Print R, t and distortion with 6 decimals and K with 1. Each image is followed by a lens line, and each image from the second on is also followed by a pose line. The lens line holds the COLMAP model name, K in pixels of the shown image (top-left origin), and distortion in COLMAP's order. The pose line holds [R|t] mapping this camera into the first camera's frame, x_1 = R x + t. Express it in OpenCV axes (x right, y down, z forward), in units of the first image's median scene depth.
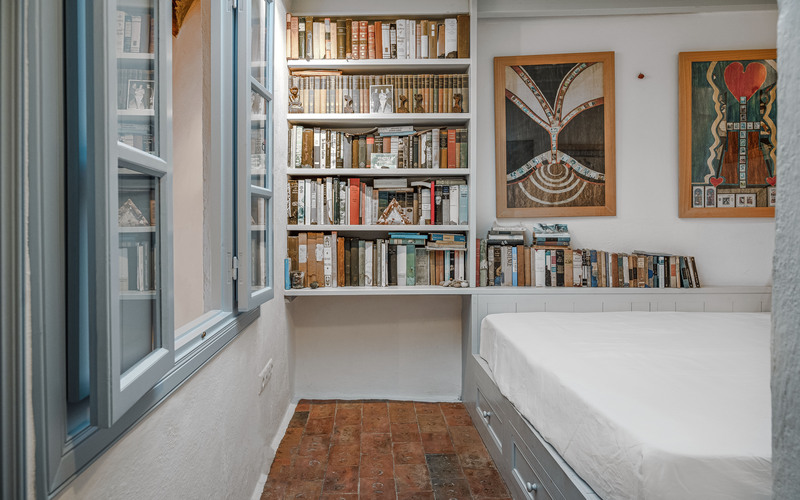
lens RADIAL K [[534.5, 0, 401.0], [0, 534.5, 221.8], [0, 0, 1]] dist [-0.005051, 0.000353]
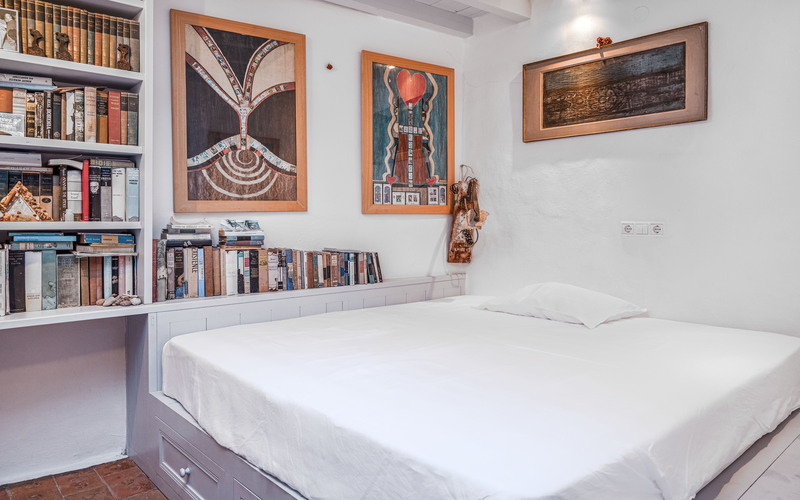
lens RADIAL K [[534.5, 0, 401.0], [0, 534.5, 221.8], [0, 0, 1]] dist [-0.005051, 0.000353]
pose [[0.776640, -0.001648, 0.629942, -0.061330], [-0.001464, 0.999989, 0.004420, 0.002523], [-0.629943, -0.004355, 0.776629, 0.179697]]
